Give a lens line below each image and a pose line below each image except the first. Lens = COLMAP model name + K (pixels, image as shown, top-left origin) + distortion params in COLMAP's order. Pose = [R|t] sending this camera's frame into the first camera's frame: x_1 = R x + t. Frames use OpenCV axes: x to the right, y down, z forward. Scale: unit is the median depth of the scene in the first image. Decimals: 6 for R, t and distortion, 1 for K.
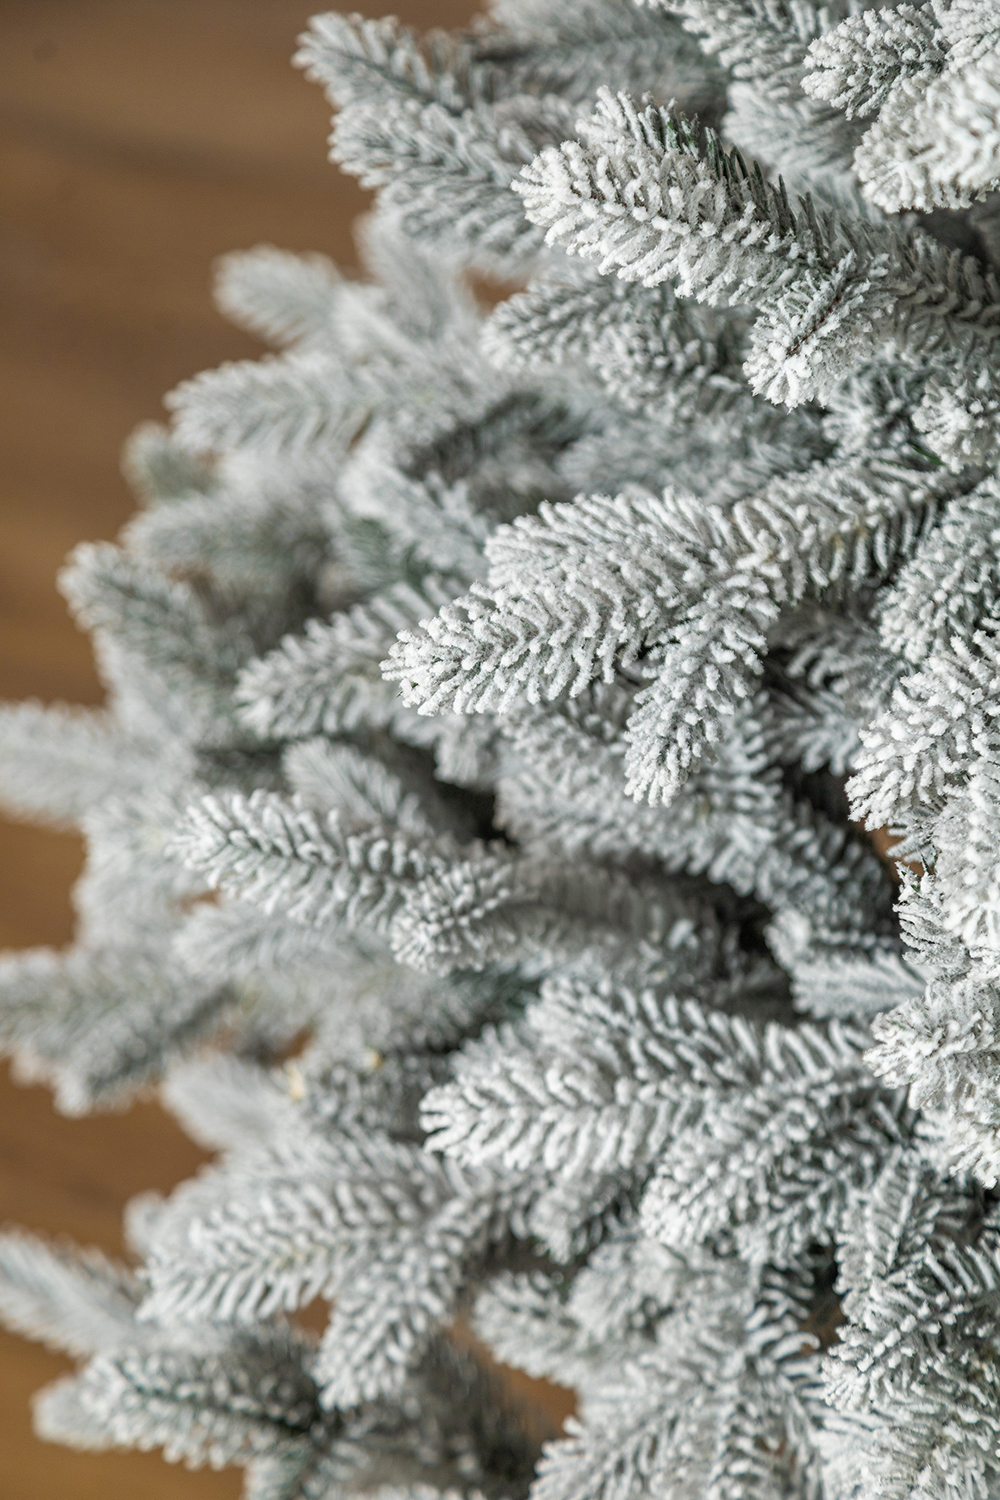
lens RADIAL K [[3863.6, 0, 501.6], [0, 3863.6, 755.1], [0, 0, 1]] dist [0.002472, 0.000000]
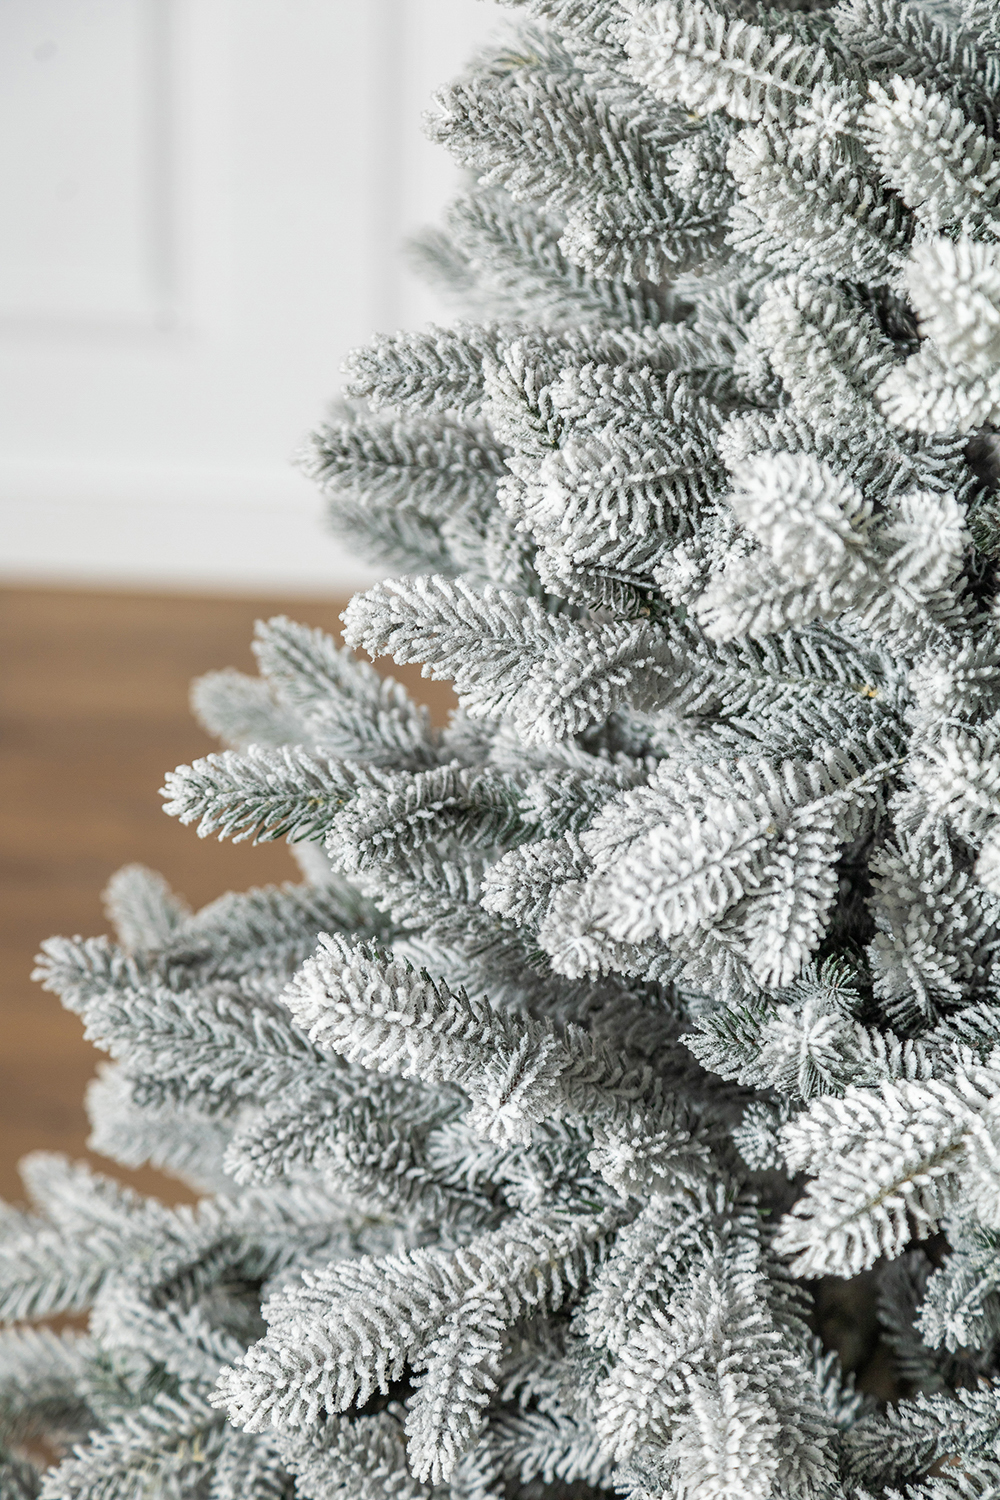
lens RADIAL K [[3863.6, 0, 498.9], [0, 3863.6, 749.6], [0, 0, 1]] dist [0.002472, 0.000000]
pose [[0.978485, -0.101218, 0.179781, -0.137268], [0.149181, 0.949036, -0.277626, 0.133492], [-0.142517, 0.298473, 0.943717, -0.246832]]
